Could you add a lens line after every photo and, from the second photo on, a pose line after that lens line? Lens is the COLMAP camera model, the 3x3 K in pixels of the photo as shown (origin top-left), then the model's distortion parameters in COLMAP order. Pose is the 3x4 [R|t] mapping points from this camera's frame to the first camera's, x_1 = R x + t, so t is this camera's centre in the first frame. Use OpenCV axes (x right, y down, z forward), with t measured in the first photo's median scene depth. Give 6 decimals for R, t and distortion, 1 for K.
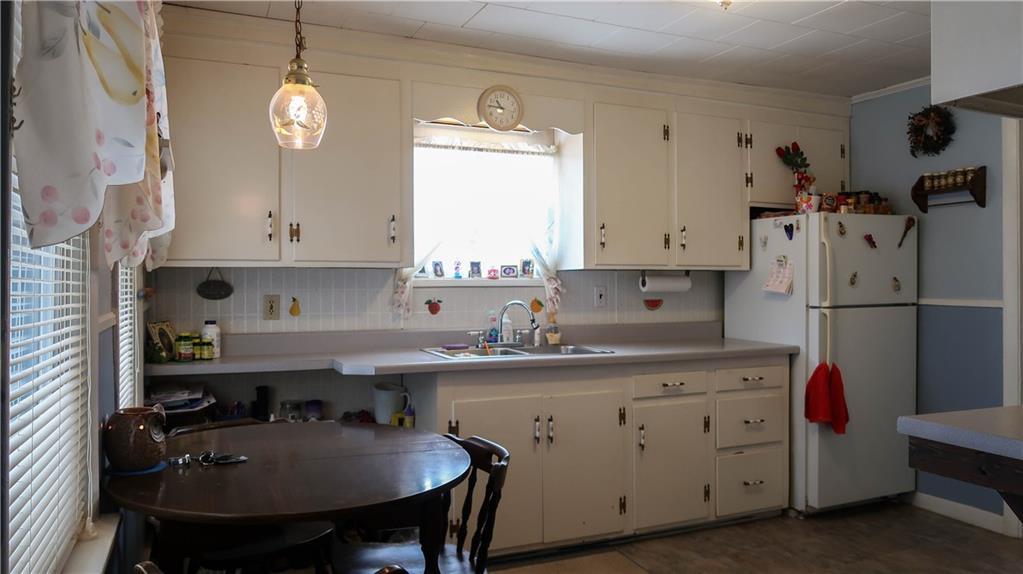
lens RADIAL K [[706.0, 0, 514.8], [0, 706.0, 287.3], [0, 0, 1]] dist [-0.006402, -0.001723]
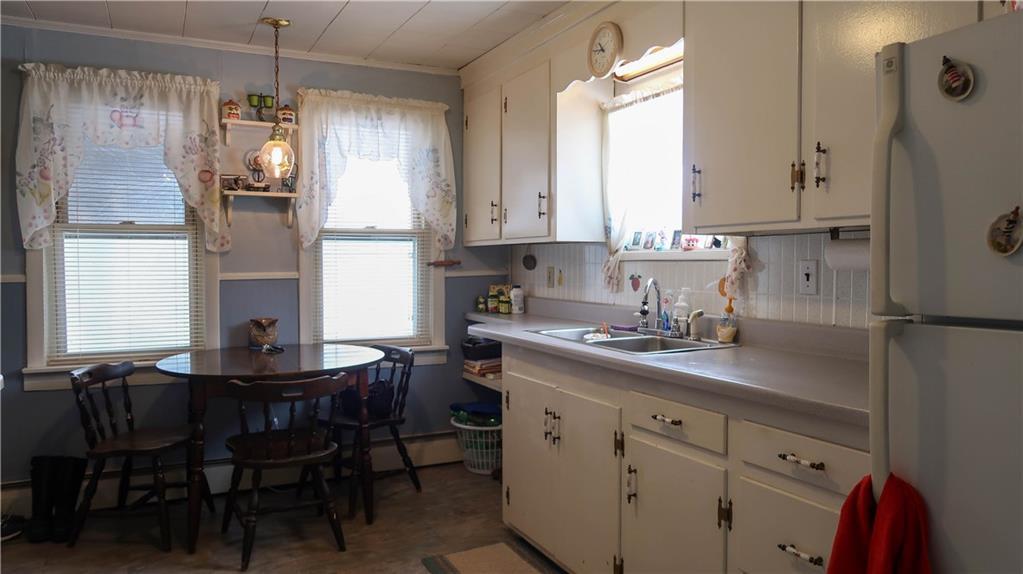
lens RADIAL K [[706.0, 0, 514.9], [0, 706.0, 283.4], [0, 0, 1]] dist [-0.006402, -0.001723]
pose [[0.065894, 0.031921, -0.997316, 0.788930], [-0.008088, 0.999472, 0.031456, 0.001432], [0.997794, 0.005994, 0.066117, 0.796882]]
